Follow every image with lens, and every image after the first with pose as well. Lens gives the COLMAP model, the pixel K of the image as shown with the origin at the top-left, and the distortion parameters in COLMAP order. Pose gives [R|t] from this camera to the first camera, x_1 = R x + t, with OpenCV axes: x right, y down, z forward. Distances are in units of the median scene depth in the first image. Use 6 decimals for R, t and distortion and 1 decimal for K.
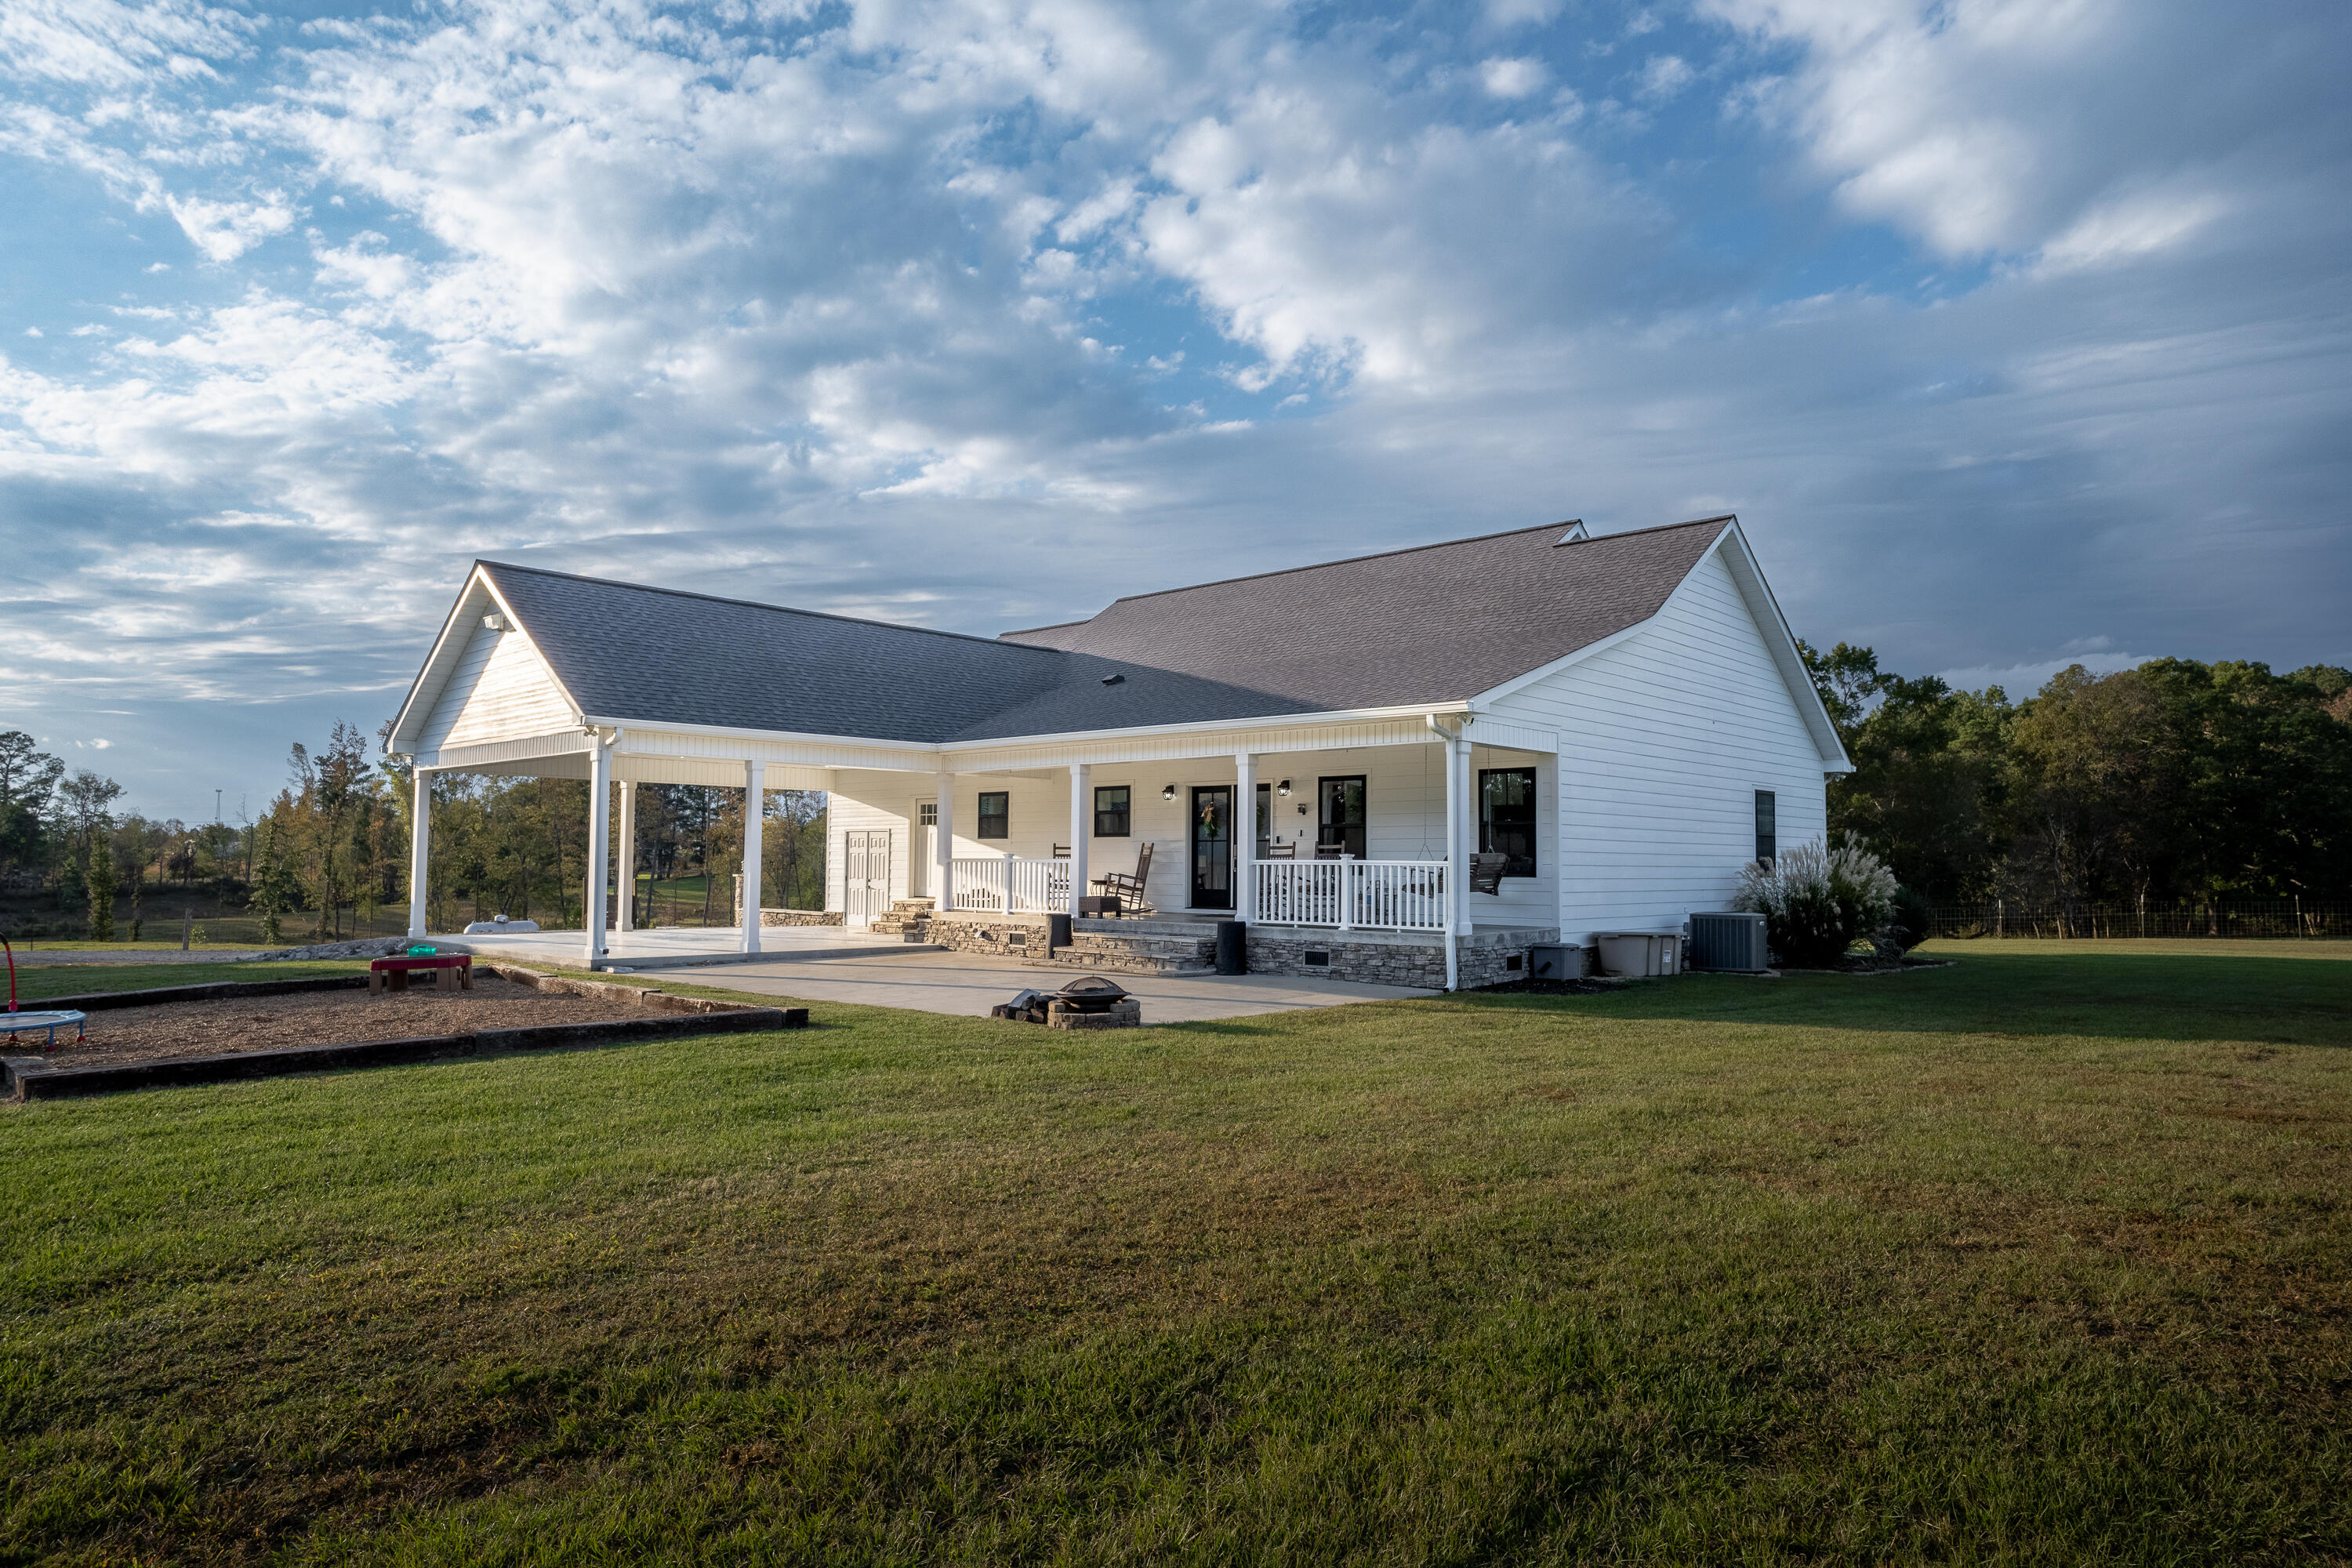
lens RADIAL K [[1437.9, 0, 1176.0], [0, 1437.9, 784.0], [0, 0, 1]] dist [-0.039777, 0.059353]
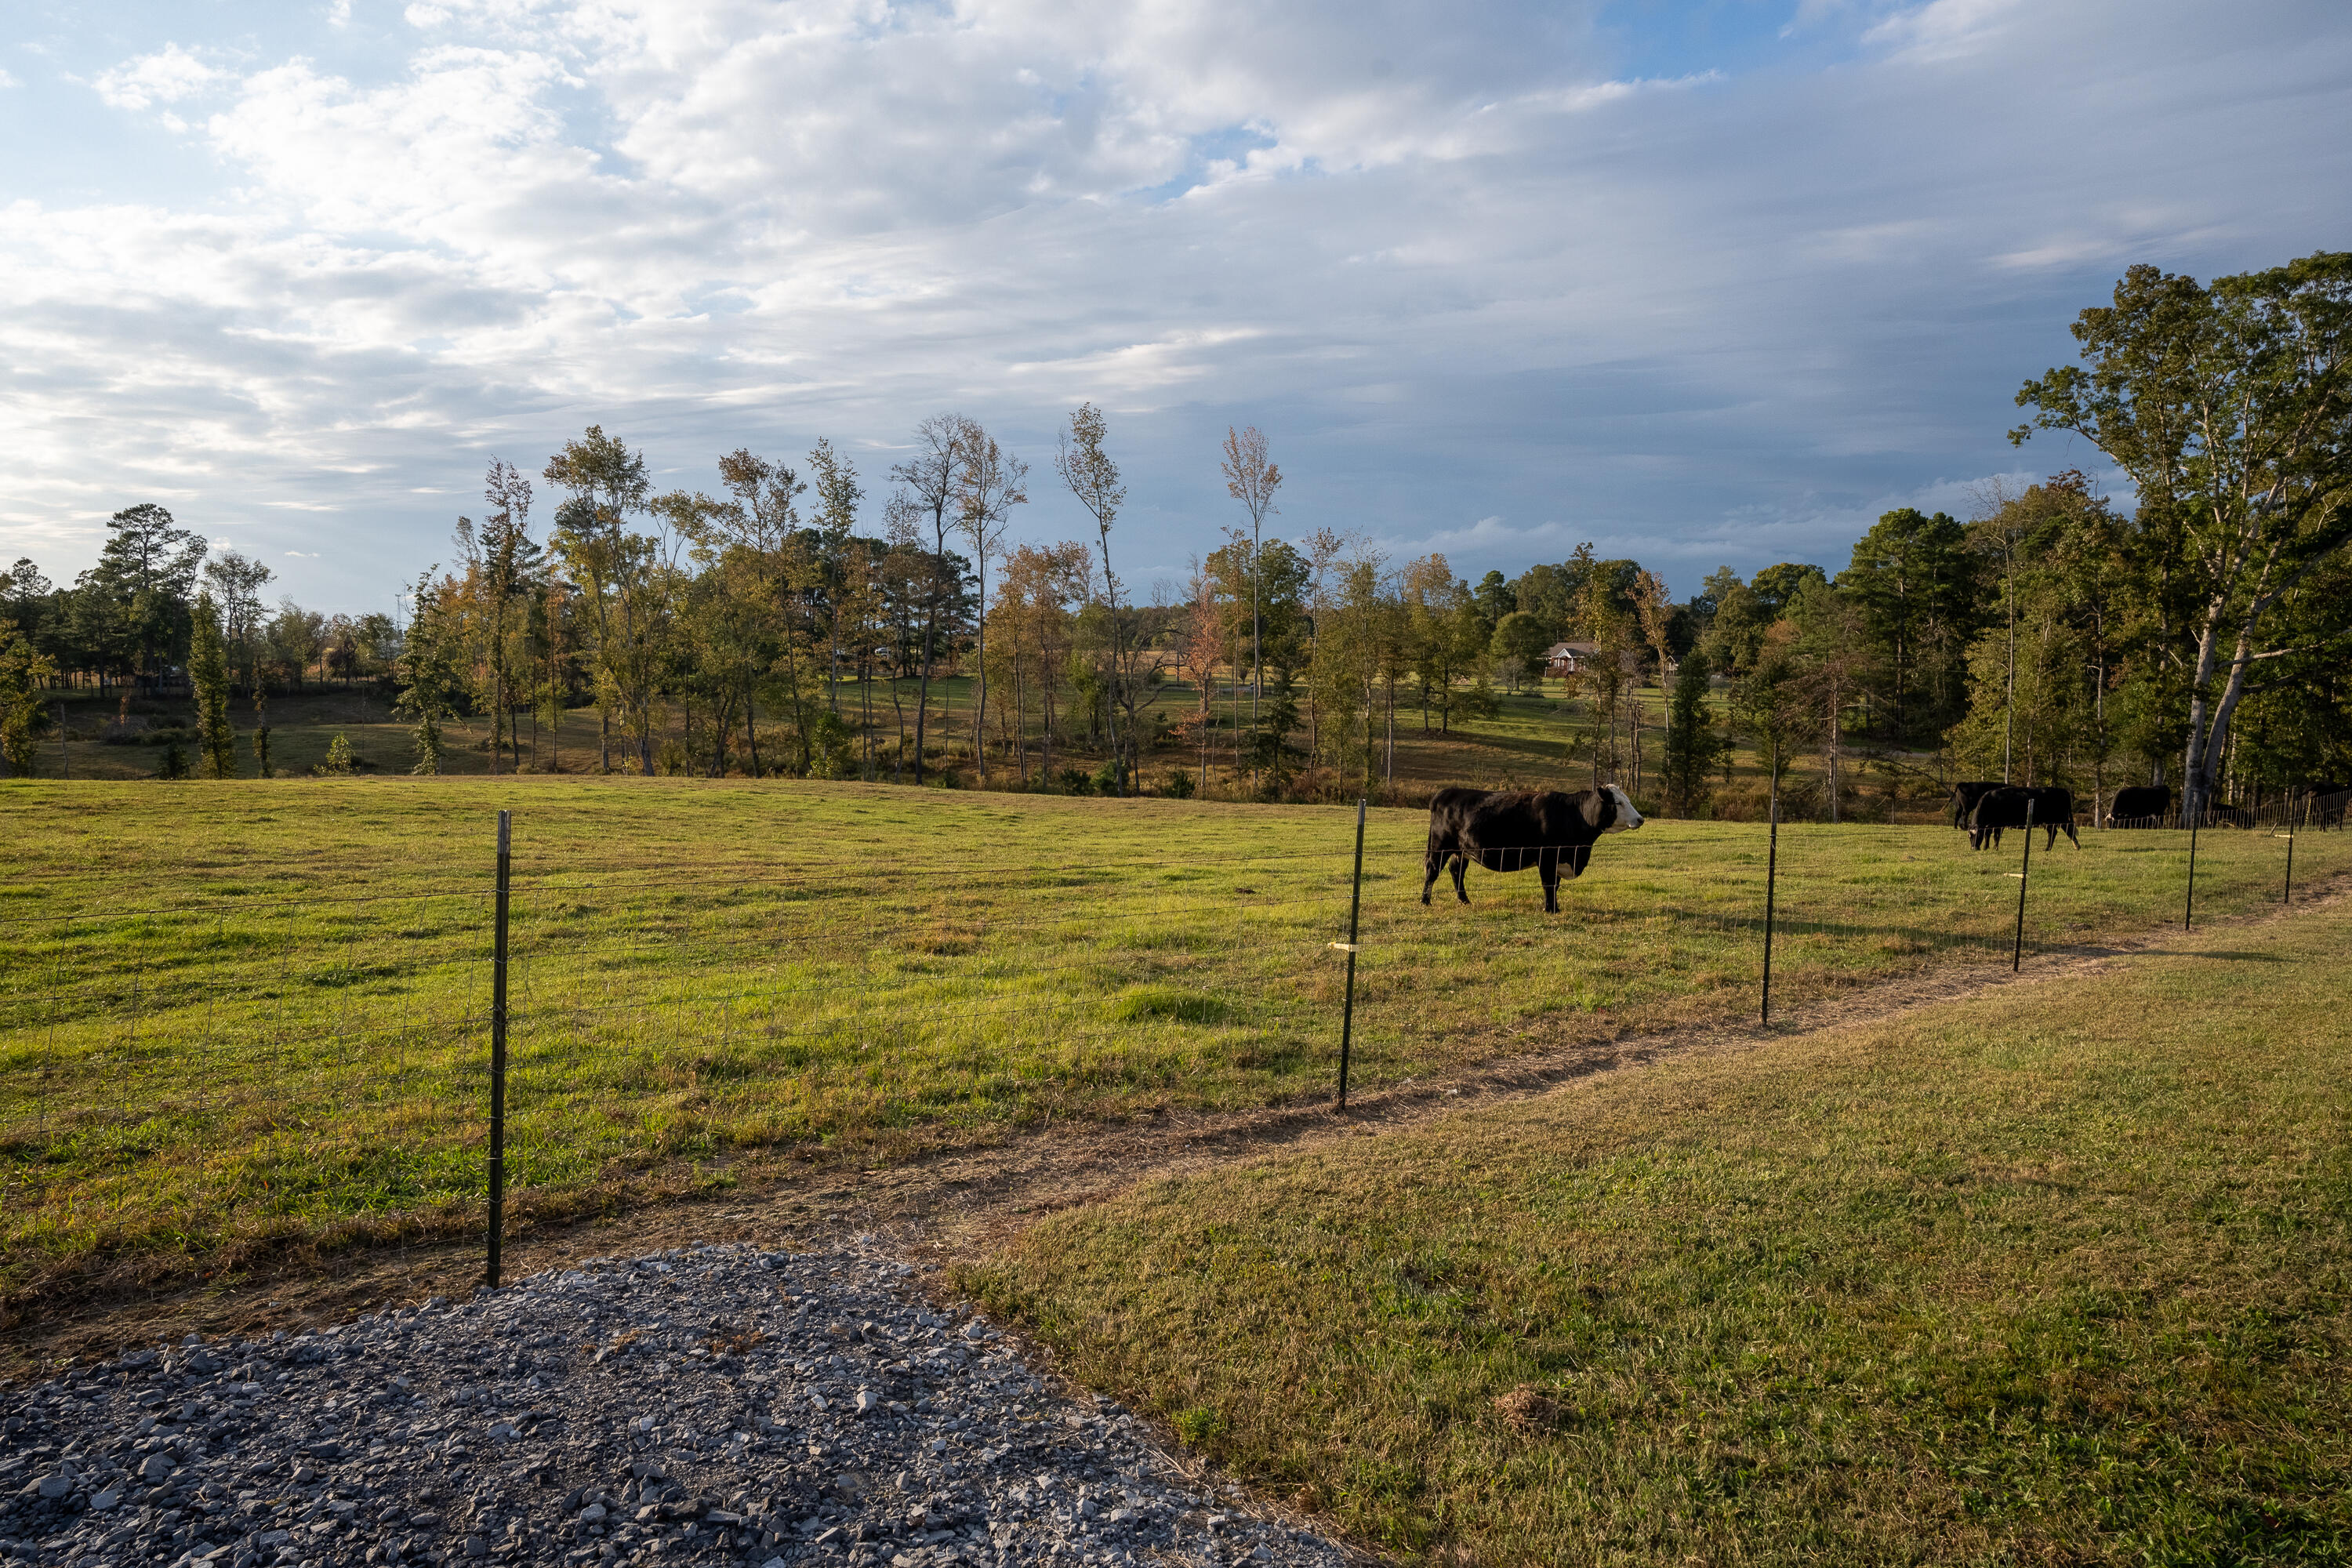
lens RADIAL K [[1437.9, 0, 1176.0], [0, 1437.9, 784.0], [0, 0, 1]] dist [-0.039777, 0.059353]
pose [[0.995111, 0.010212, -0.098238, -0.110984], [0.003118, 0.990897, 0.134588, 0.015906], [0.098718, -0.134237, 0.986020, 0.193225]]
